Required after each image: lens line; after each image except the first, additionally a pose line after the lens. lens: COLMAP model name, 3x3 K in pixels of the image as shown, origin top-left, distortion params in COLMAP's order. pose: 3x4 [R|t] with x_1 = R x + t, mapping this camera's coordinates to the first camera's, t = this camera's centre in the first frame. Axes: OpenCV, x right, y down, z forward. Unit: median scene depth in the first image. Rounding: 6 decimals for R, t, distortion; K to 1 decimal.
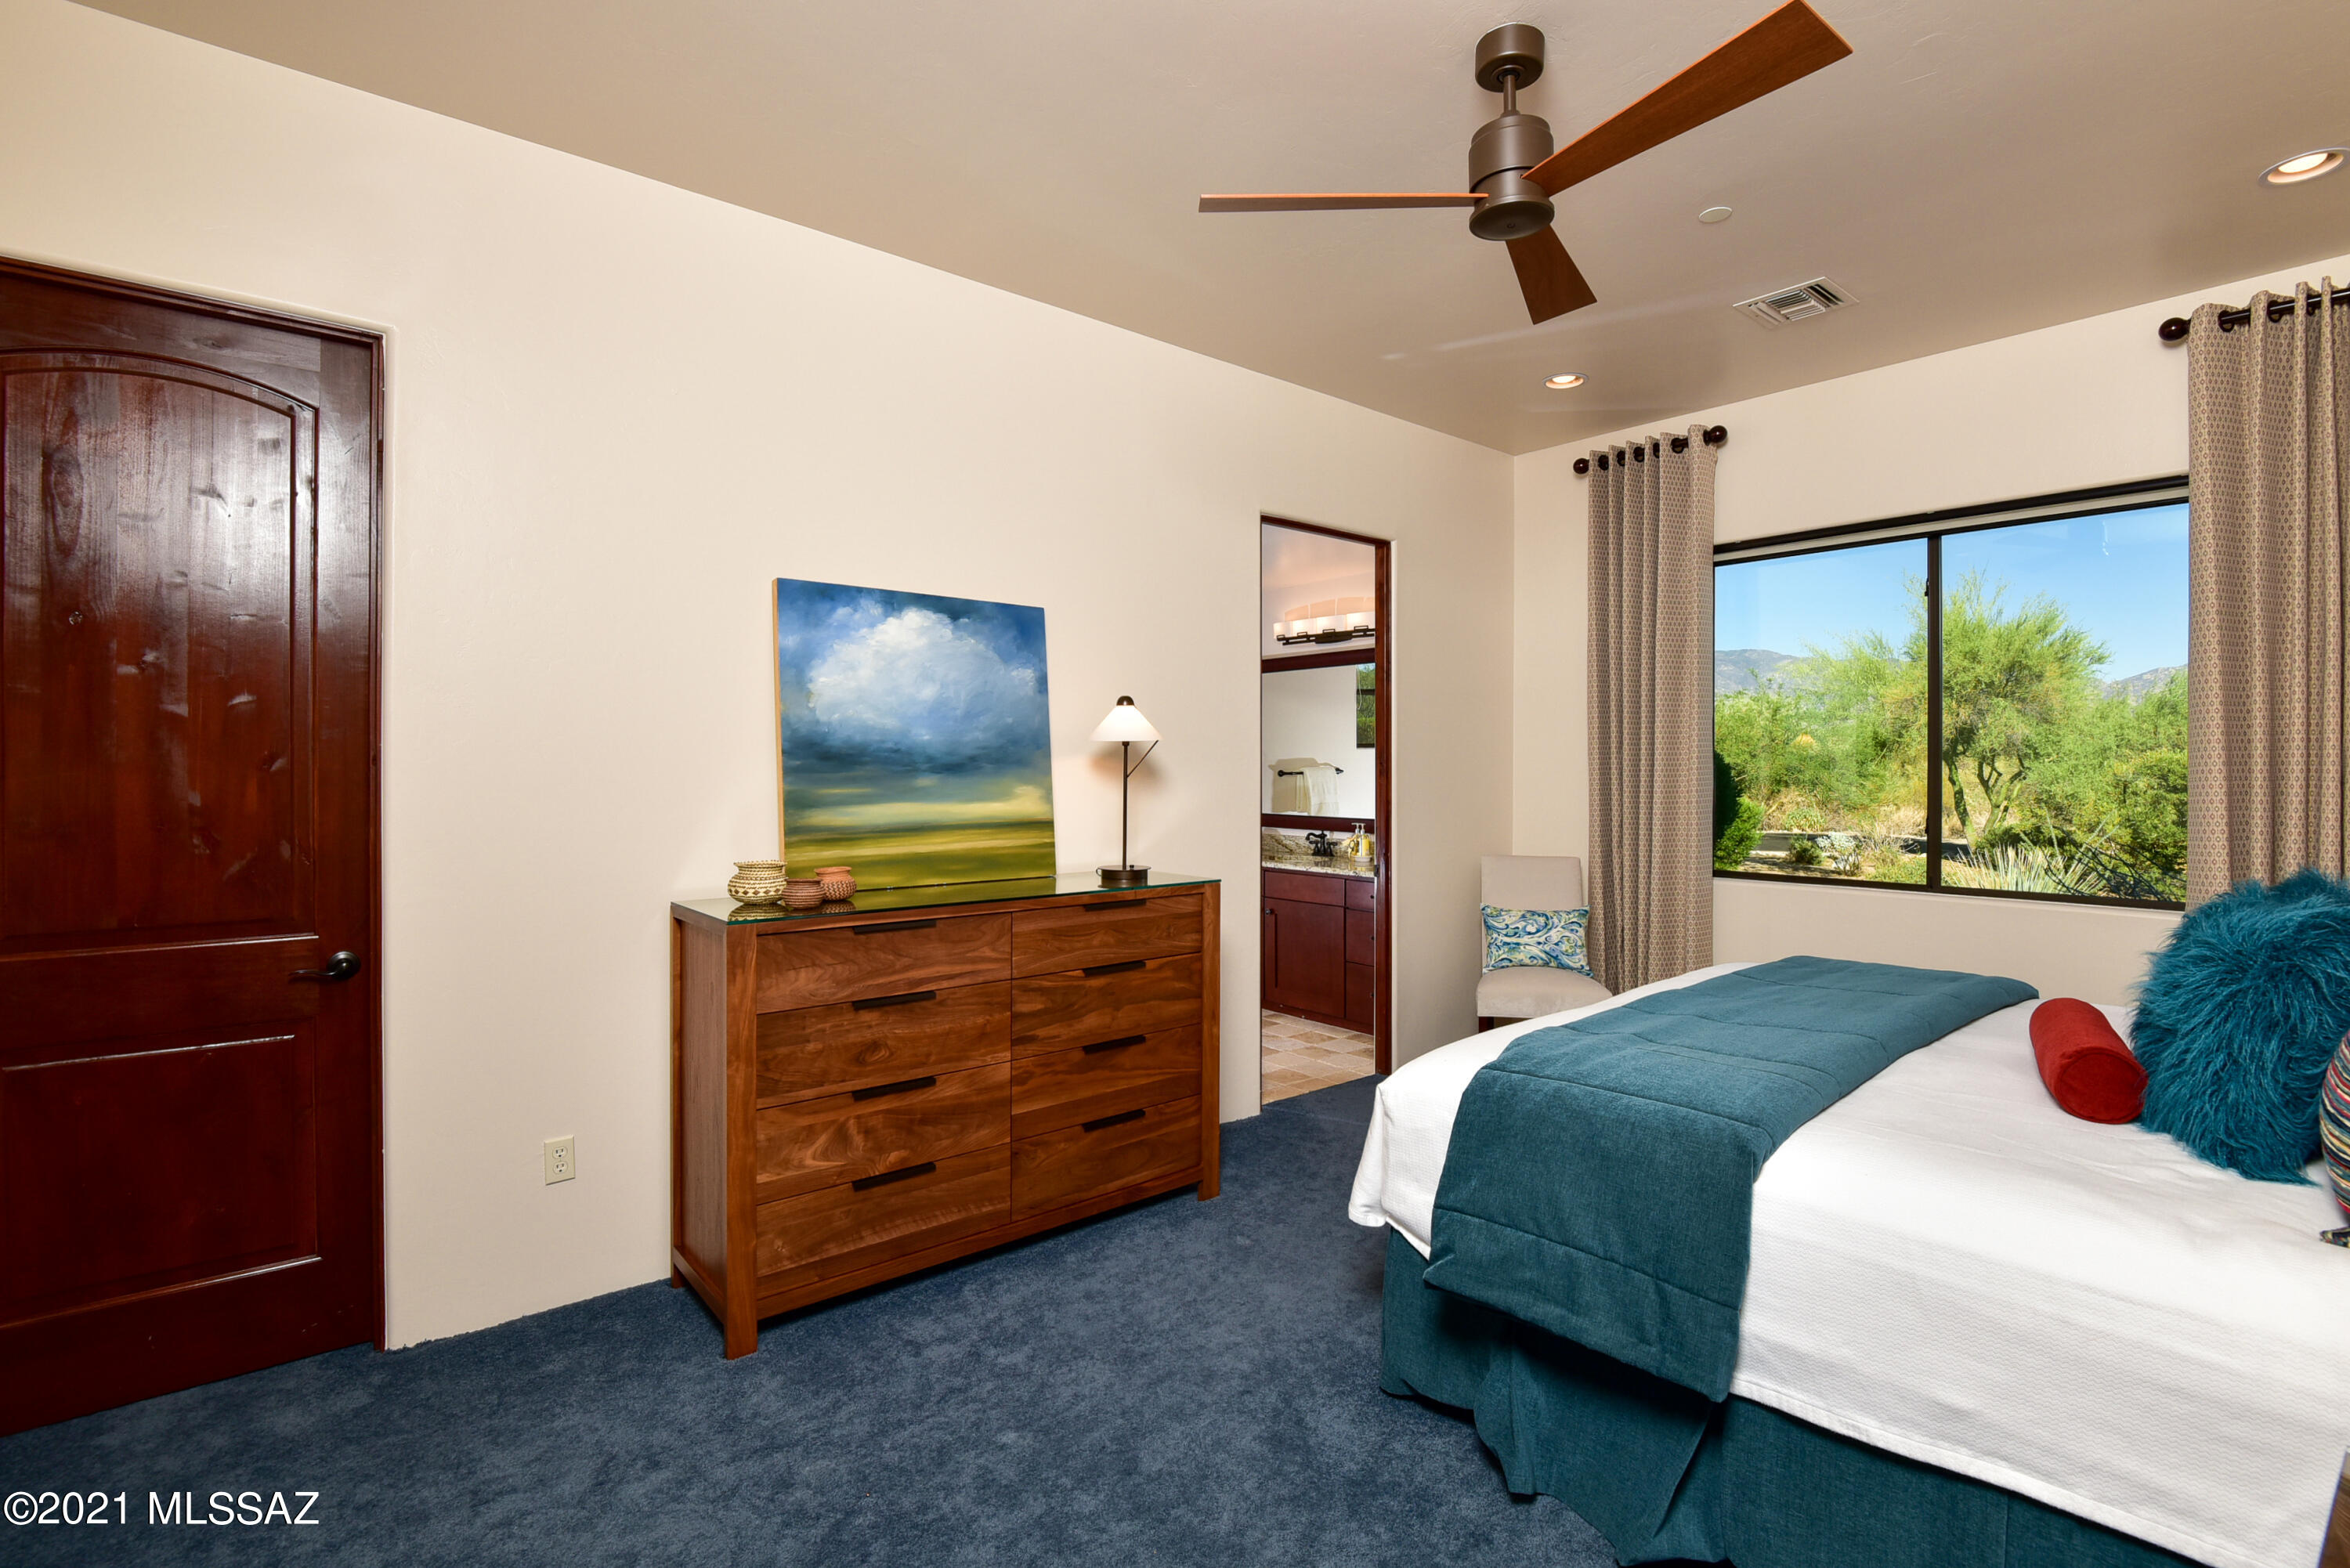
lens RADIAL K [[1072.9, 0, 1175.0], [0, 1072.9, 784.0], [0, 0, 1]] dist [0.000286, -0.020457]
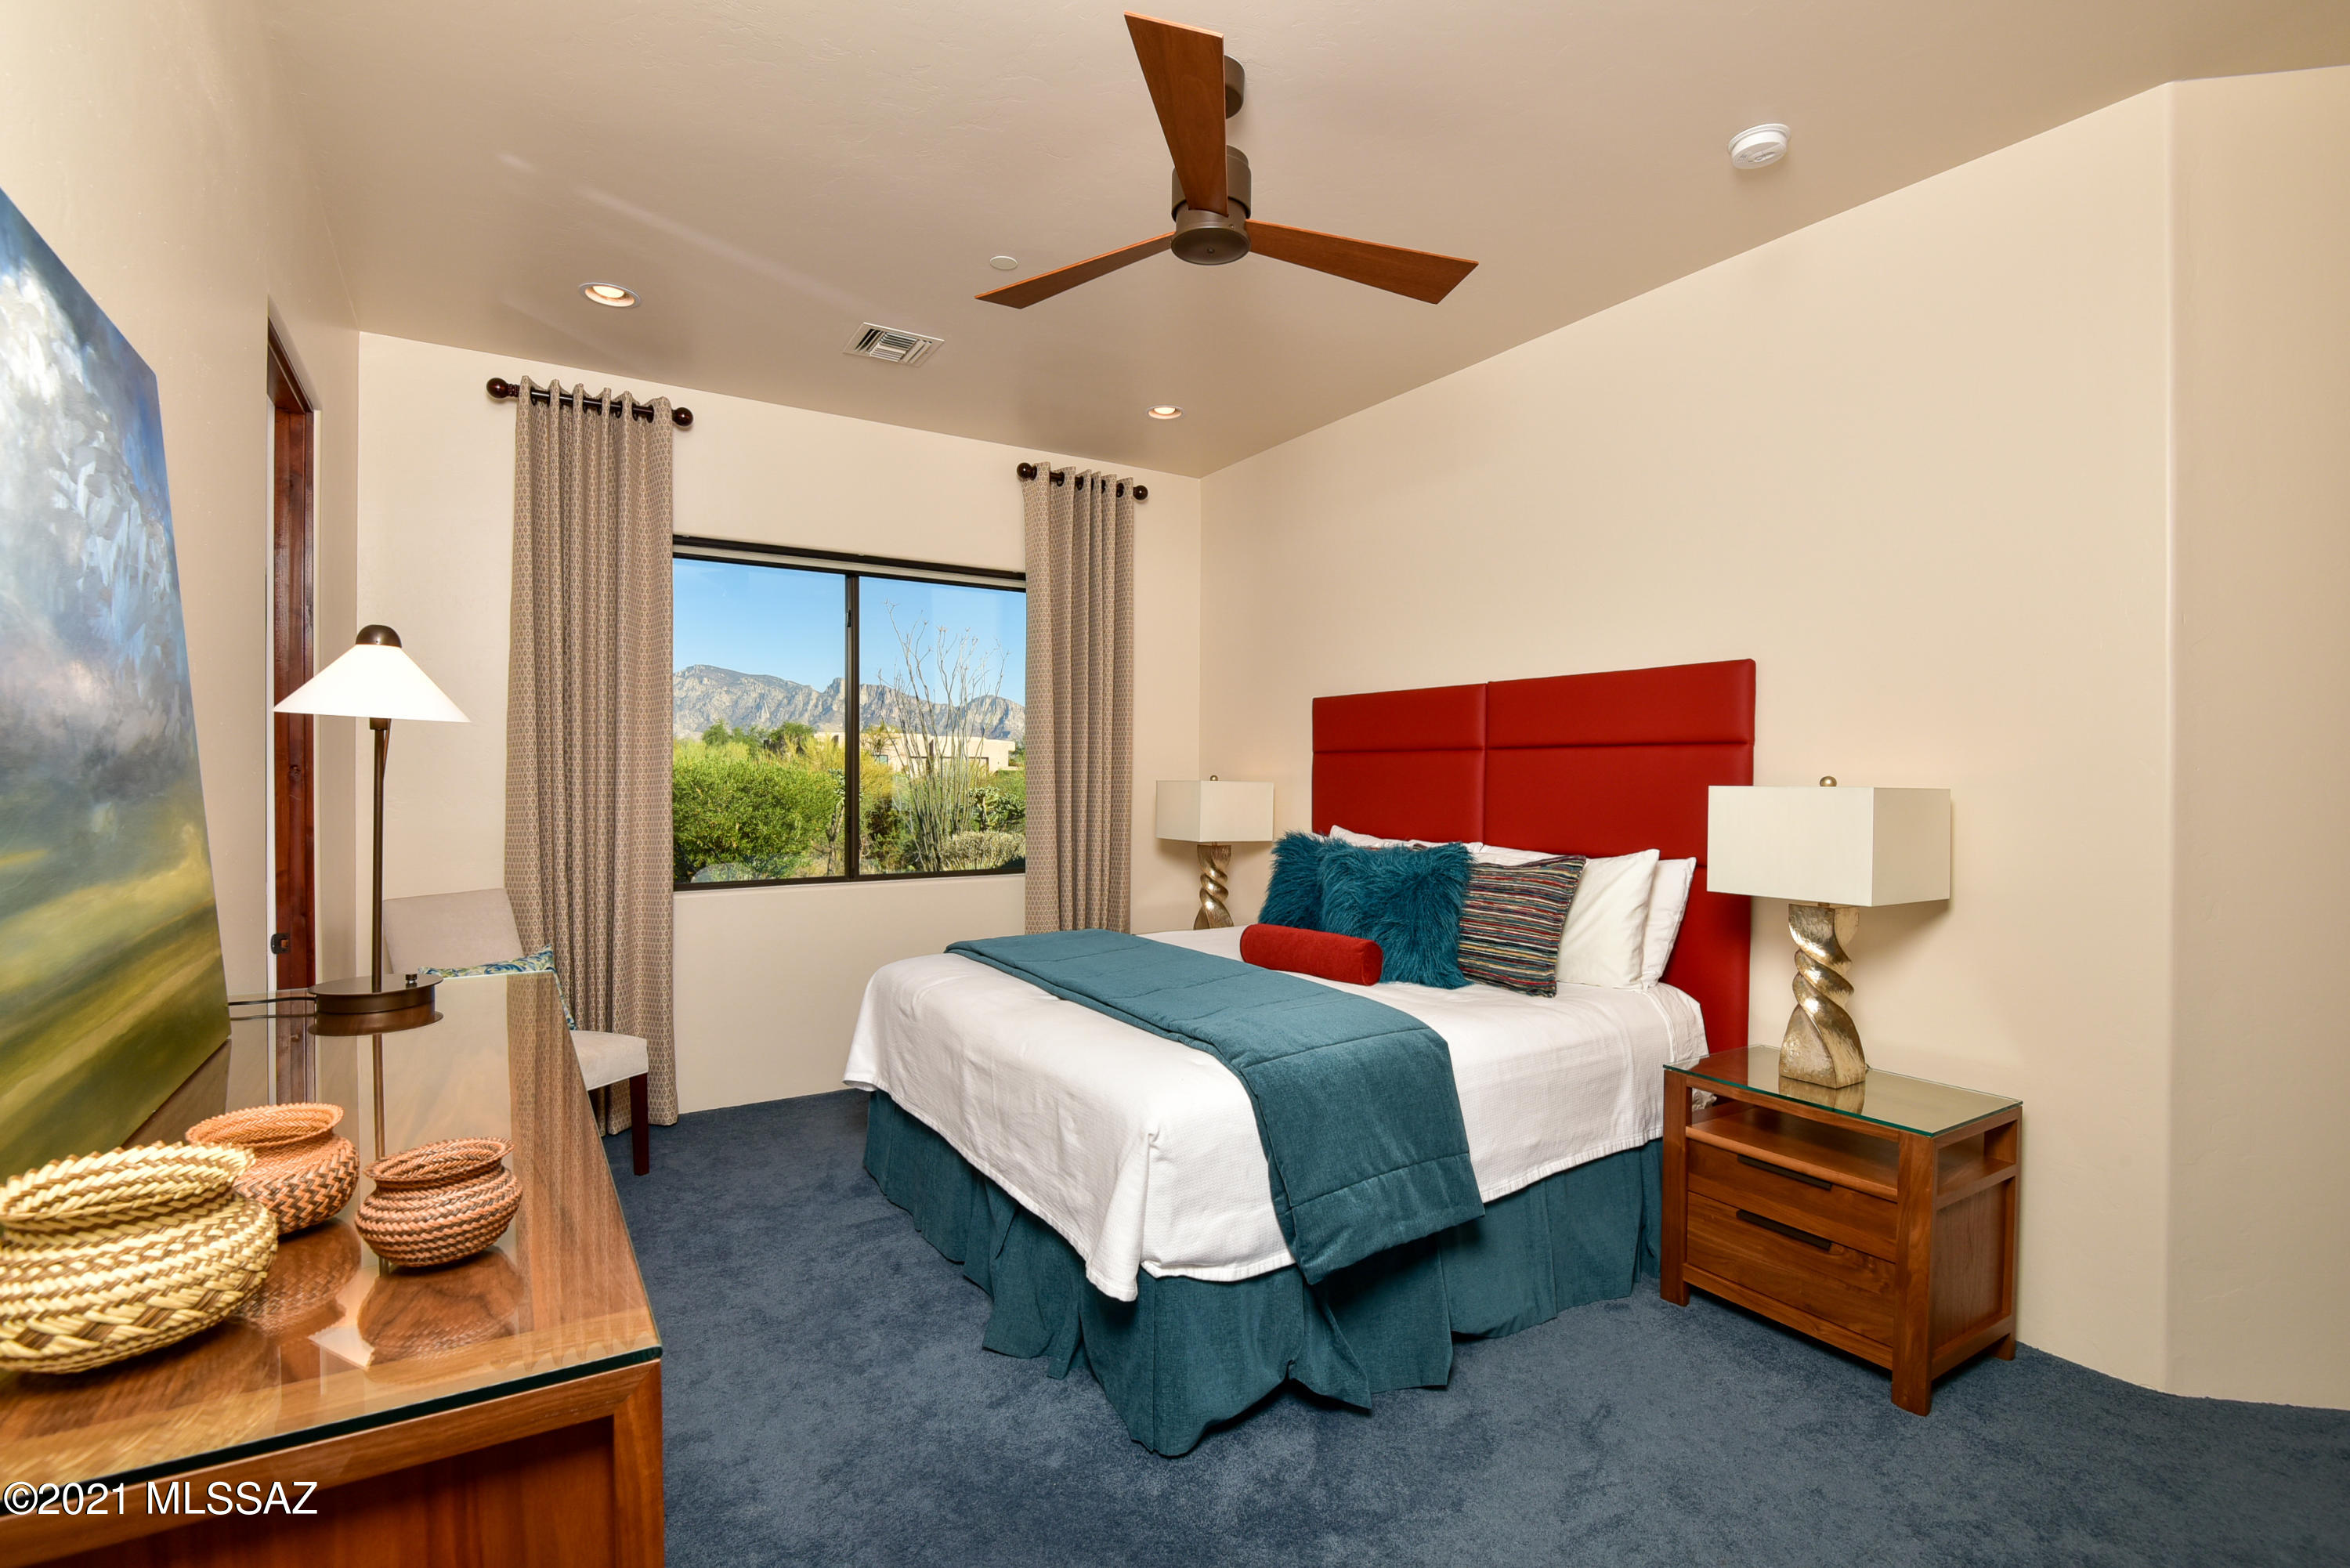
lens RADIAL K [[1072.9, 0, 1175.0], [0, 1072.9, 784.0], [0, 0, 1]] dist [0.000286, -0.020457]
pose [[0.128489, -0.008718, 0.991673, -0.402874], [0.014616, 0.999869, 0.006897, -0.008109], [-0.991603, 0.013608, 0.128599, 0.504376]]
